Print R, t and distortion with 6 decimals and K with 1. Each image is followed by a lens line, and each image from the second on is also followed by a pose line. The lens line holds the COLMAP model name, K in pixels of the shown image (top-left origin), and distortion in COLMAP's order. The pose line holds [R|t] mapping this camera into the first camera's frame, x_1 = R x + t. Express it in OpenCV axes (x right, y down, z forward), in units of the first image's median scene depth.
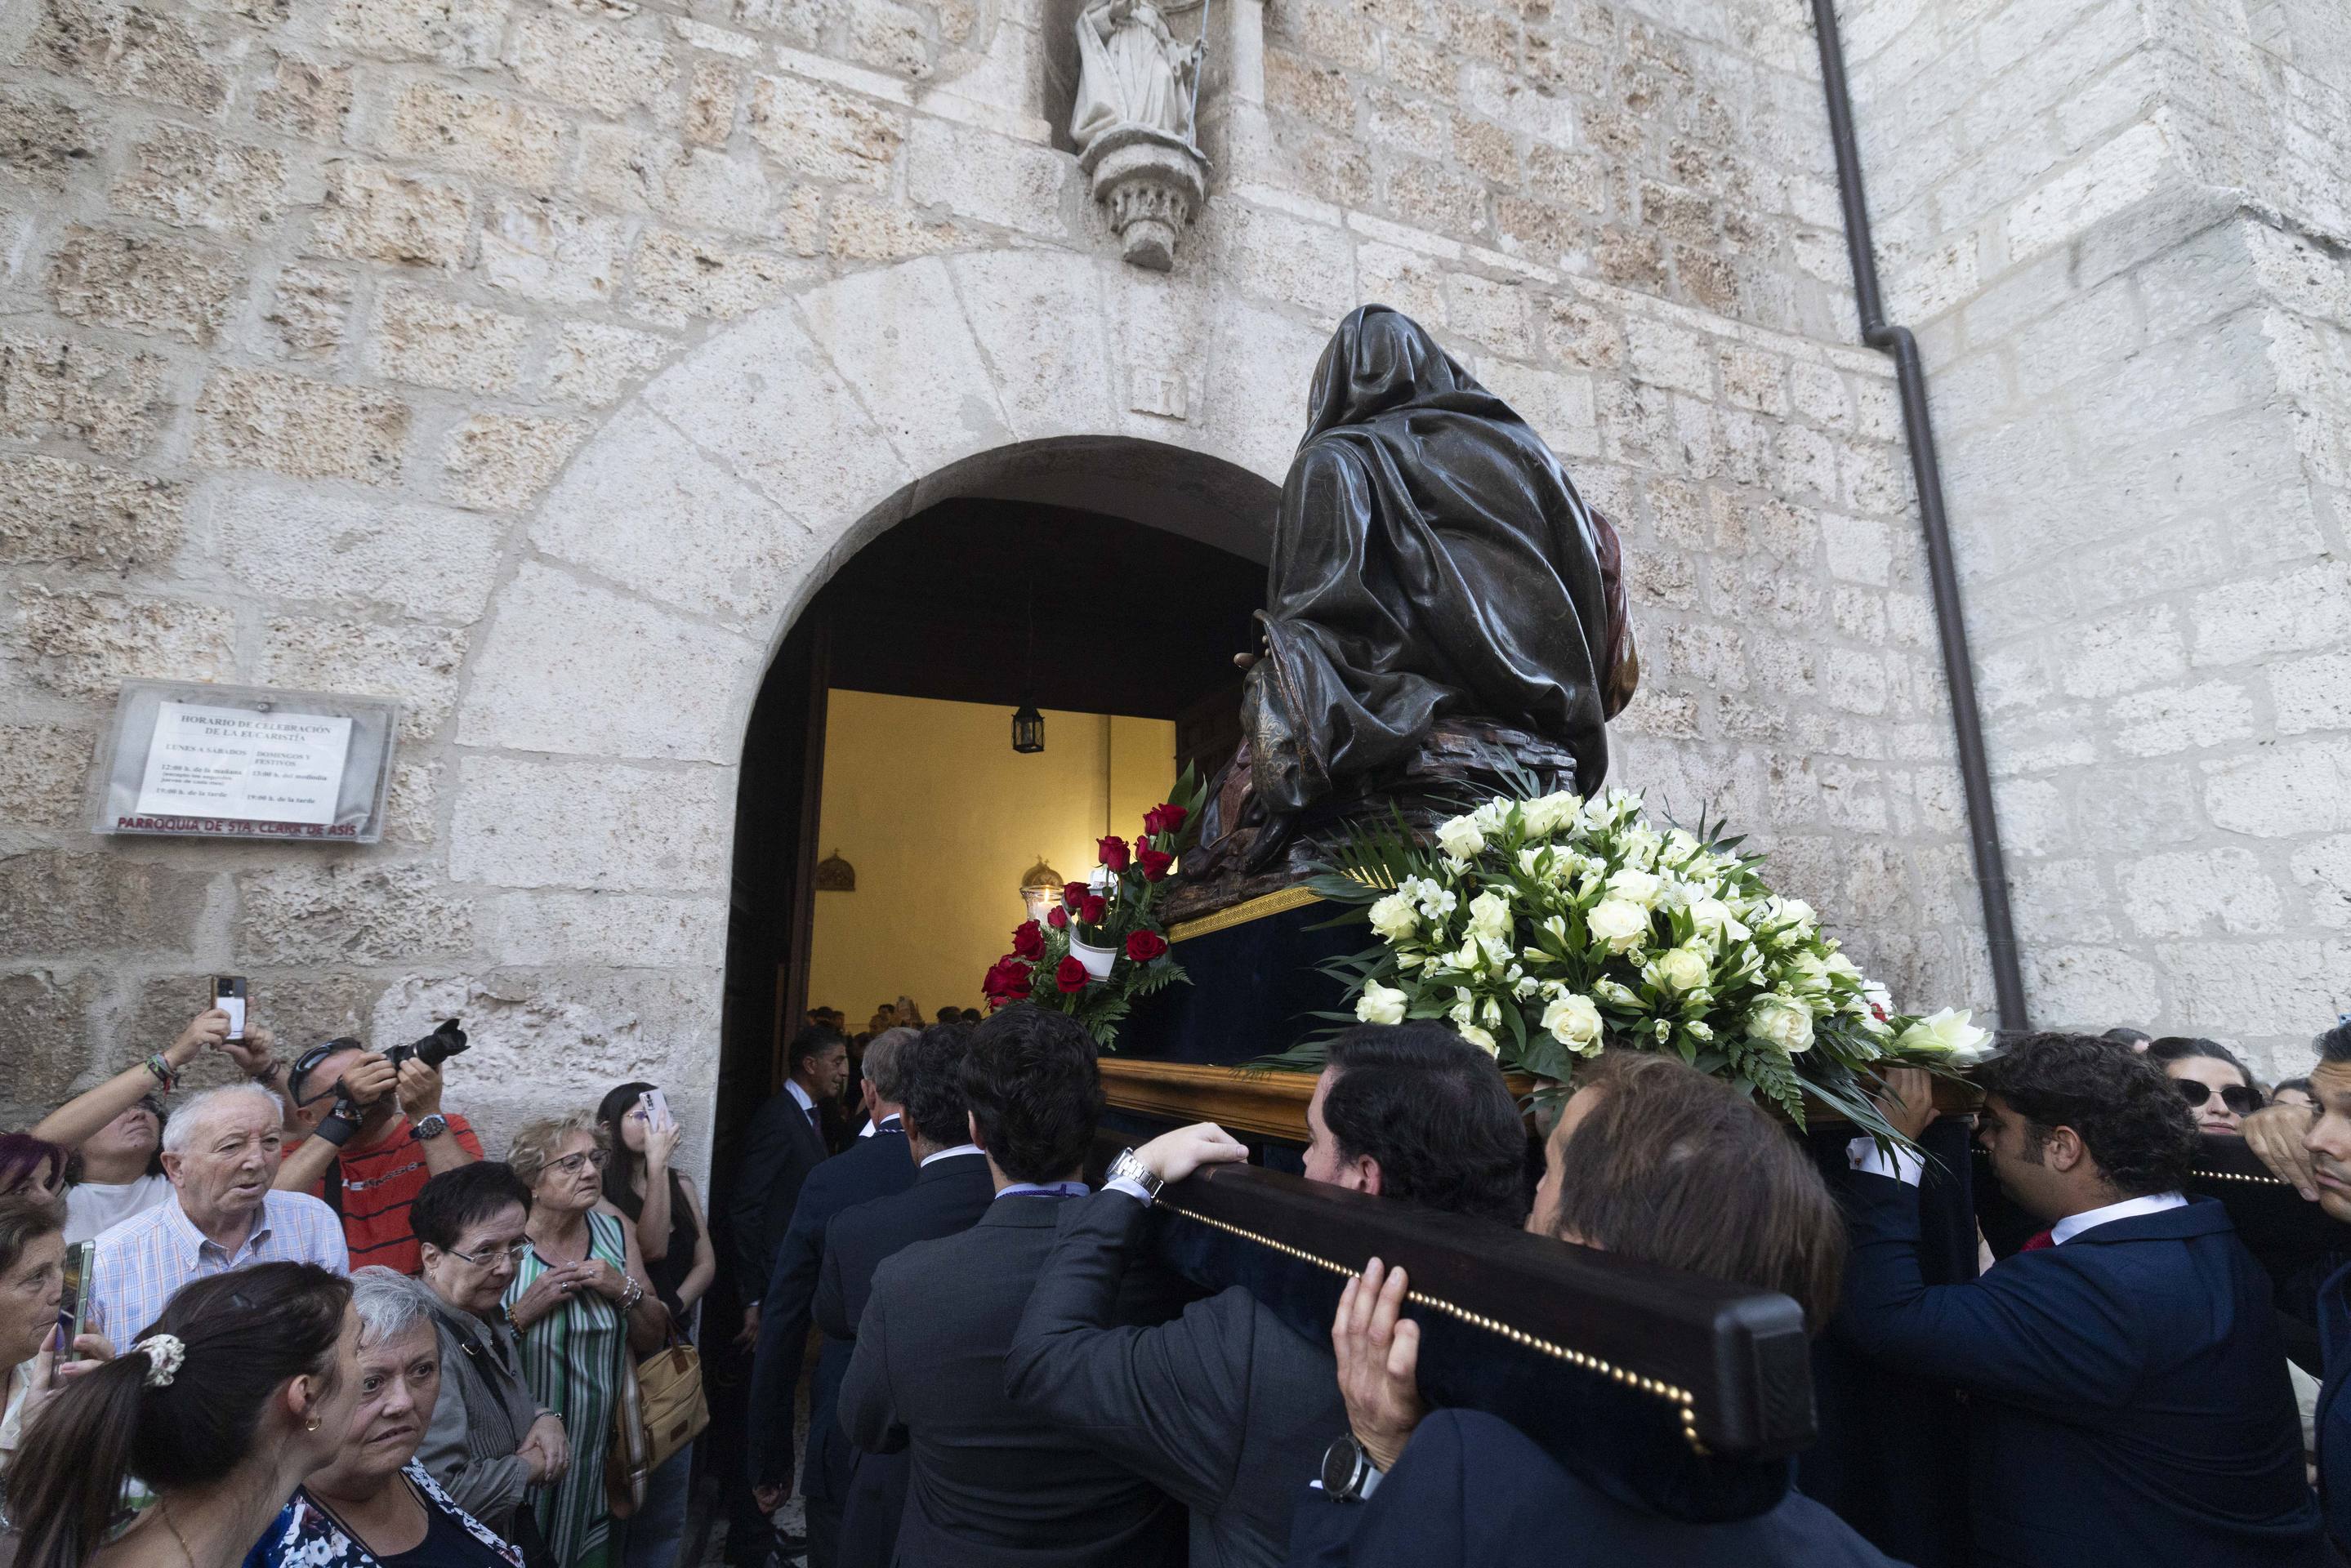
lens RADIAL K [[997.5, 0, 1138.7], [0, 997.5, 785.1], [0, 0, 1]] dist [-0.002296, 0.000462]
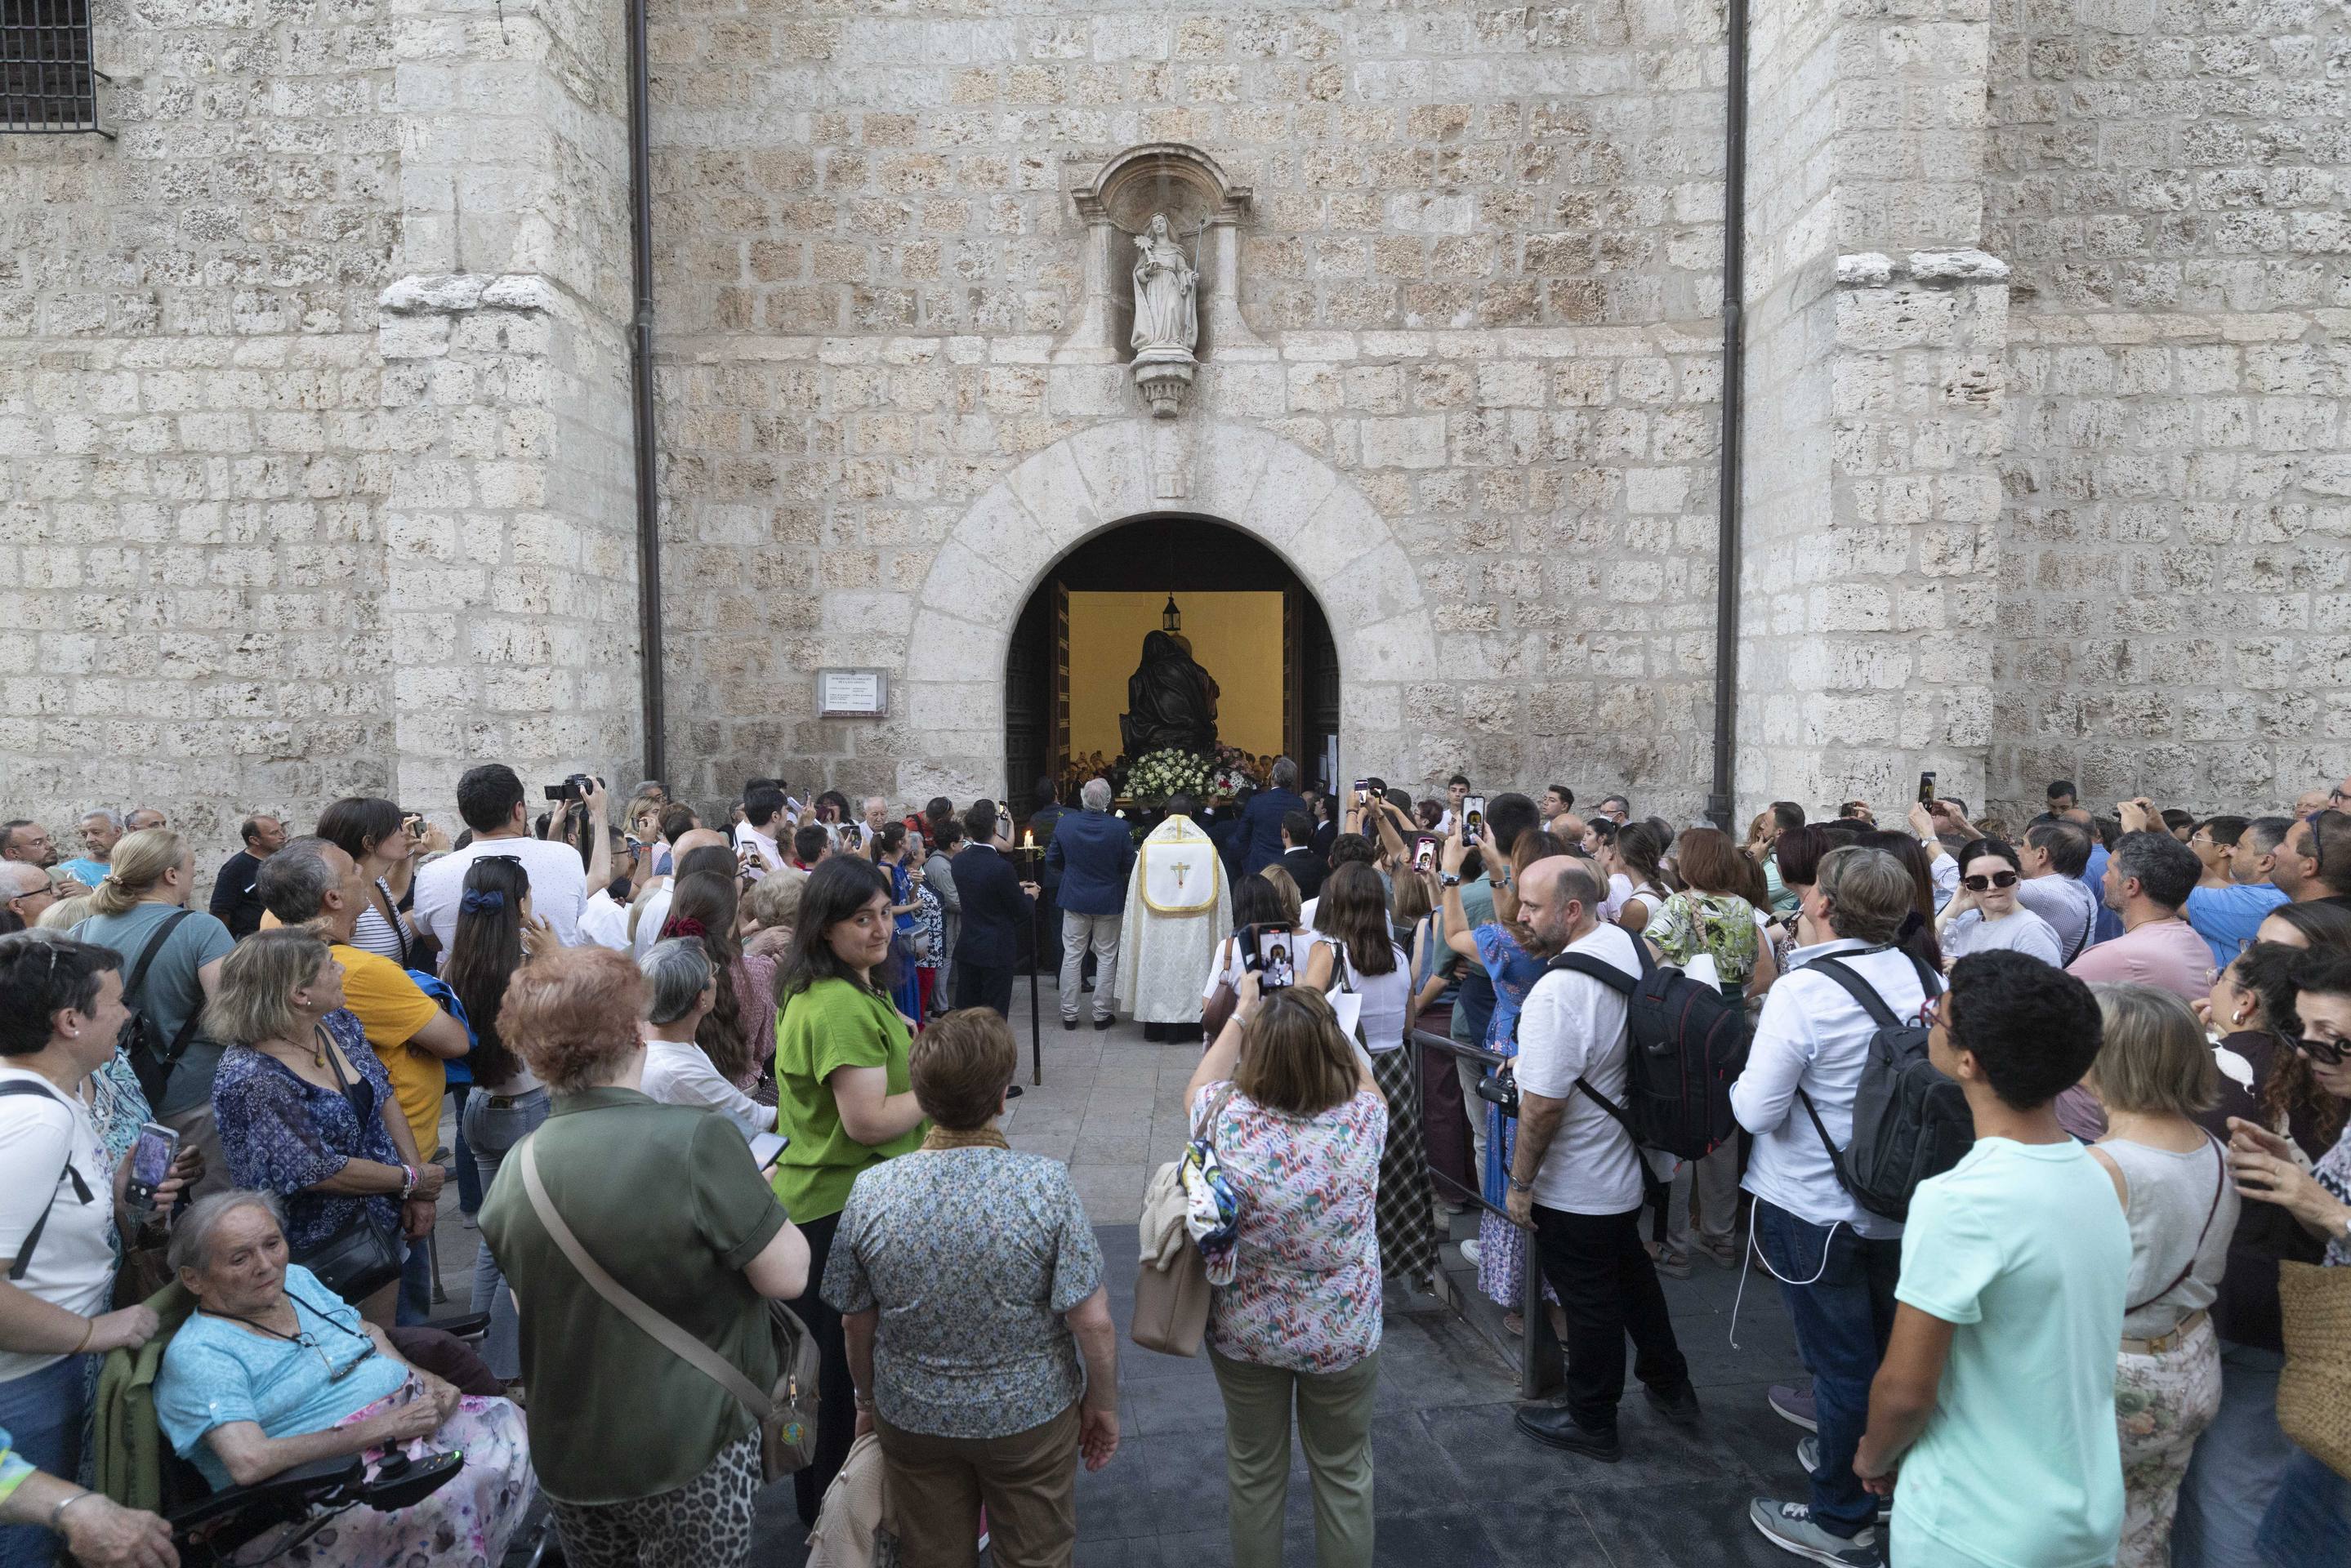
lens RADIAL K [[1045.1, 0, 1165.9], [0, 1045.1, 758.1], [0, 0, 1]] dist [-0.007044, 0.000524]
pose [[0.928103, 0.017946, -0.371891, 0.705320], [0.070068, 0.972572, 0.221796, -0.275778], [0.365671, -0.231908, 0.901390, -0.932256]]
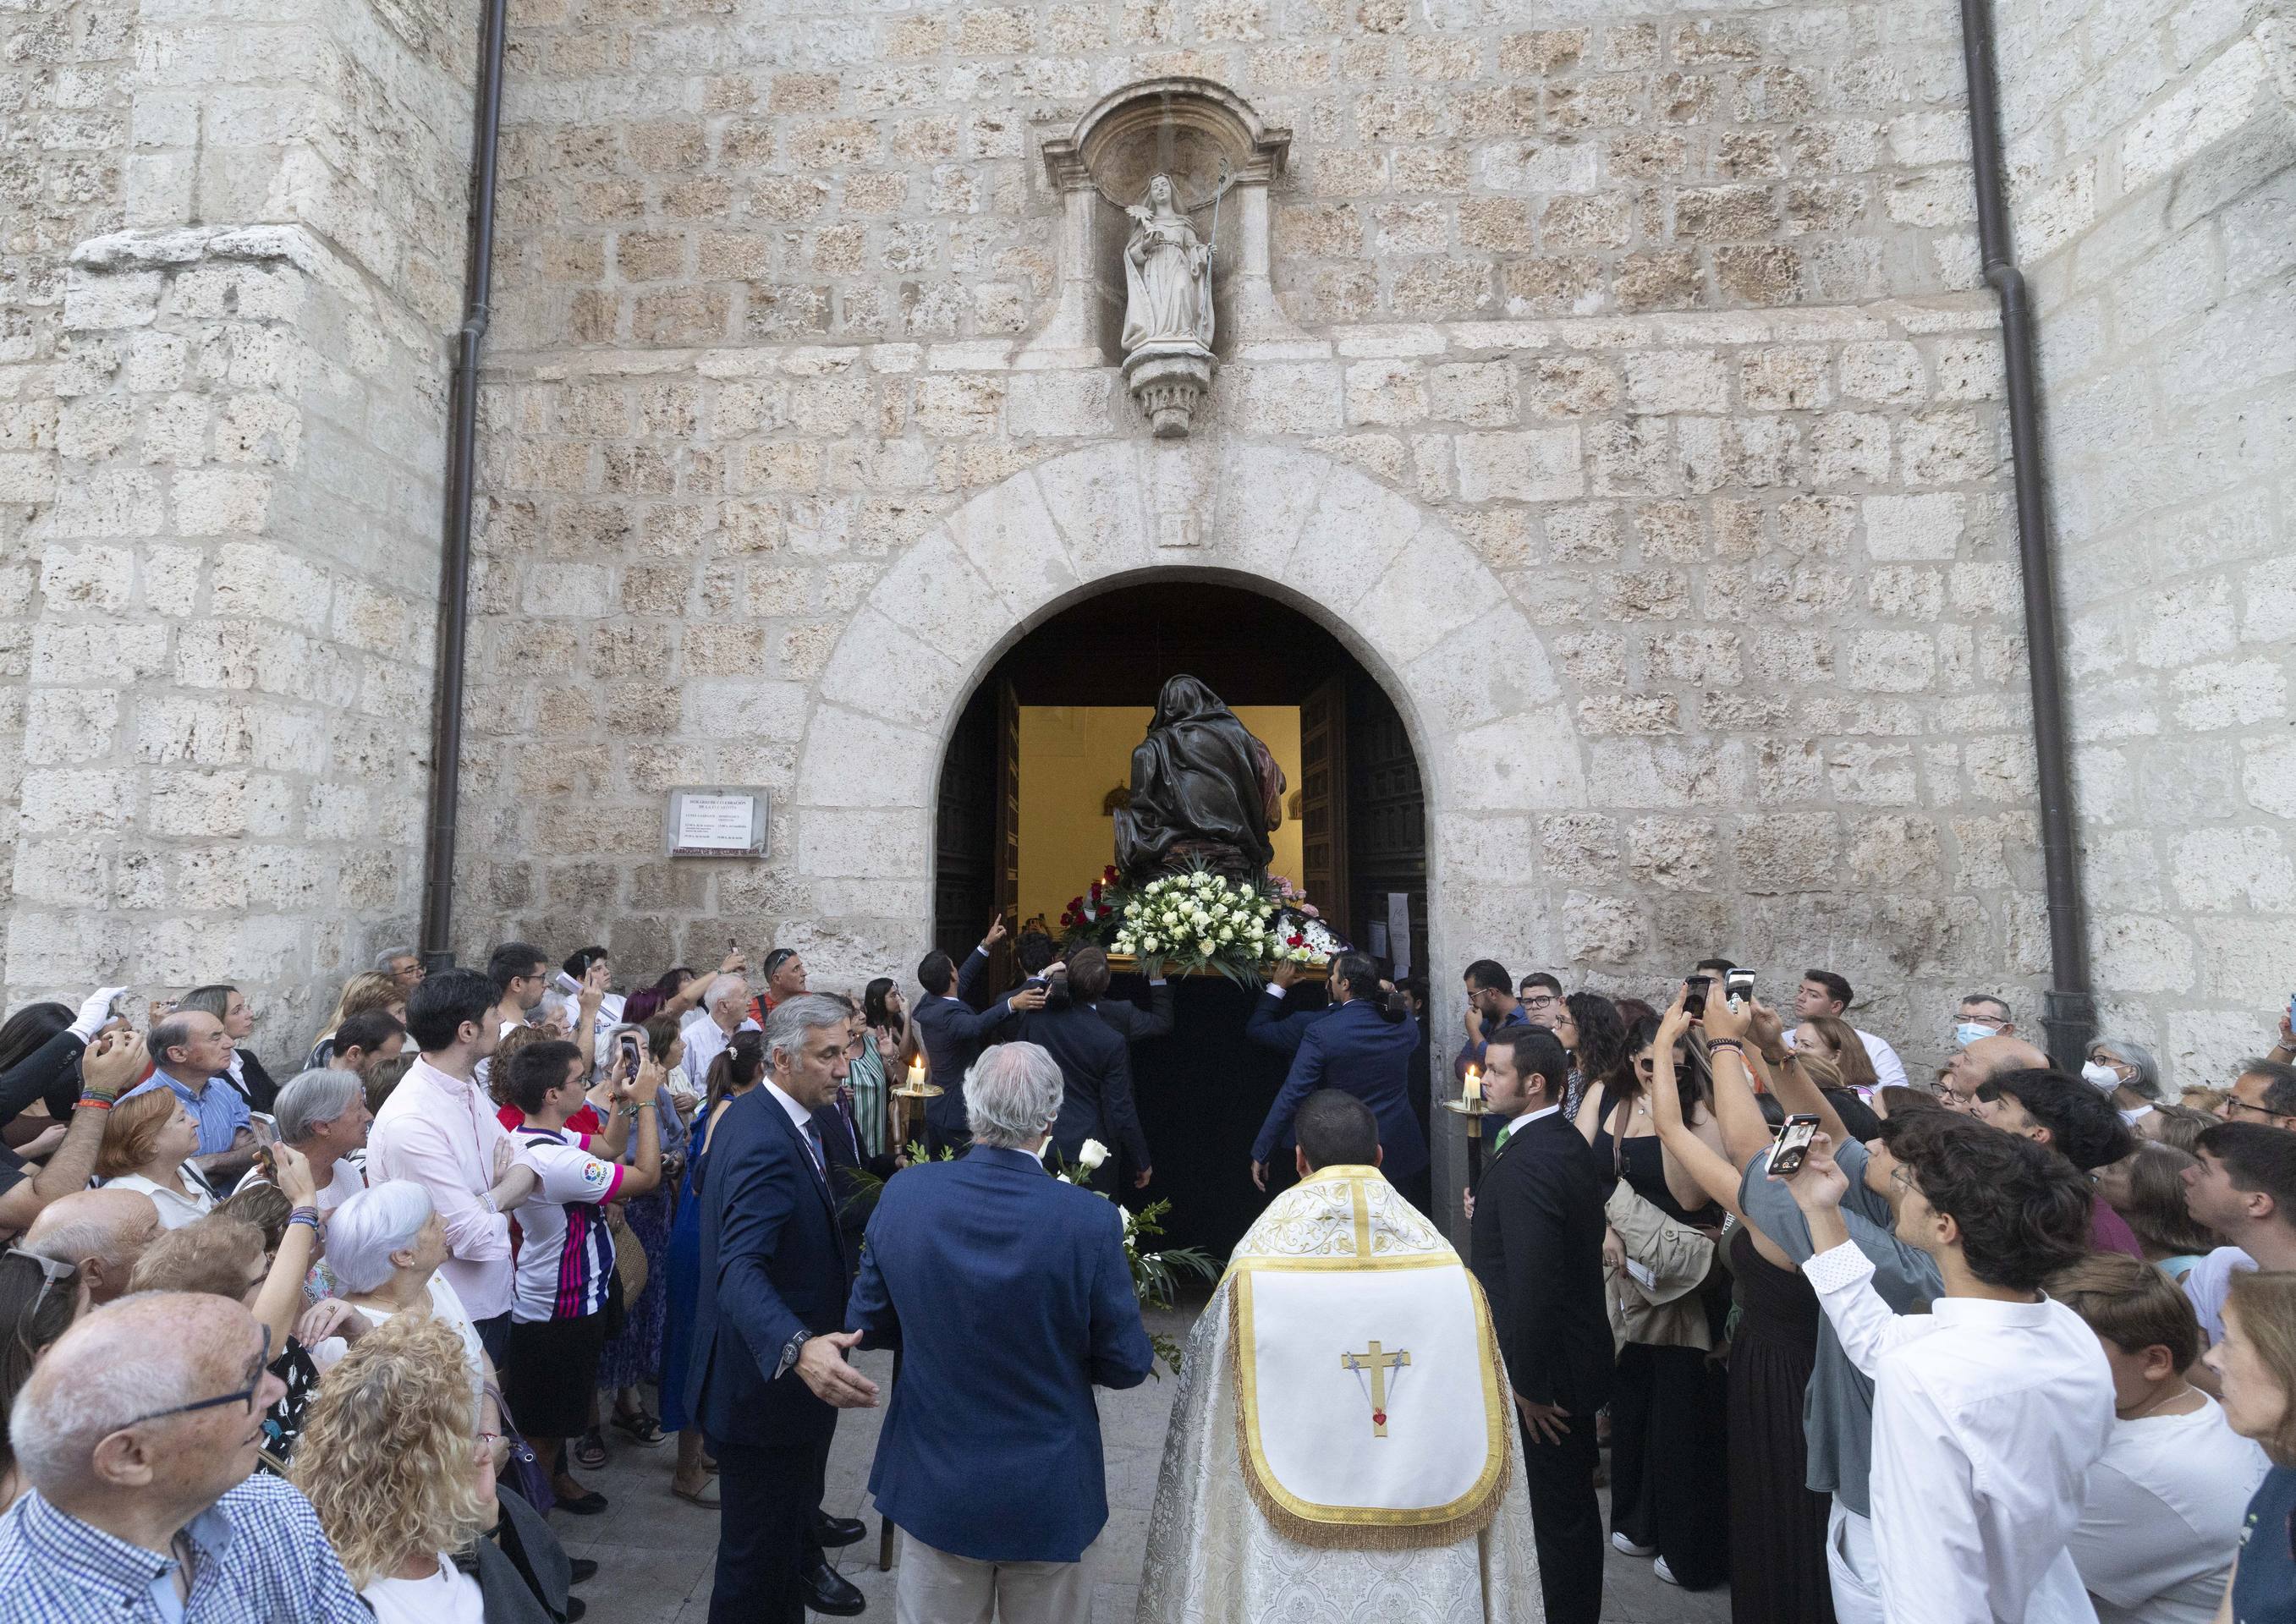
lens RADIAL K [[1009.4, 0, 1033.0], [0, 1009.4, 785.5], [0, 0, 1]] dist [-0.003511, 0.001360]
pose [[0.907698, -0.028130, -0.418681, 0.367202], [0.069044, 0.994164, 0.082892, -0.135192], [0.413906, -0.104148, 0.904342, -0.388469]]
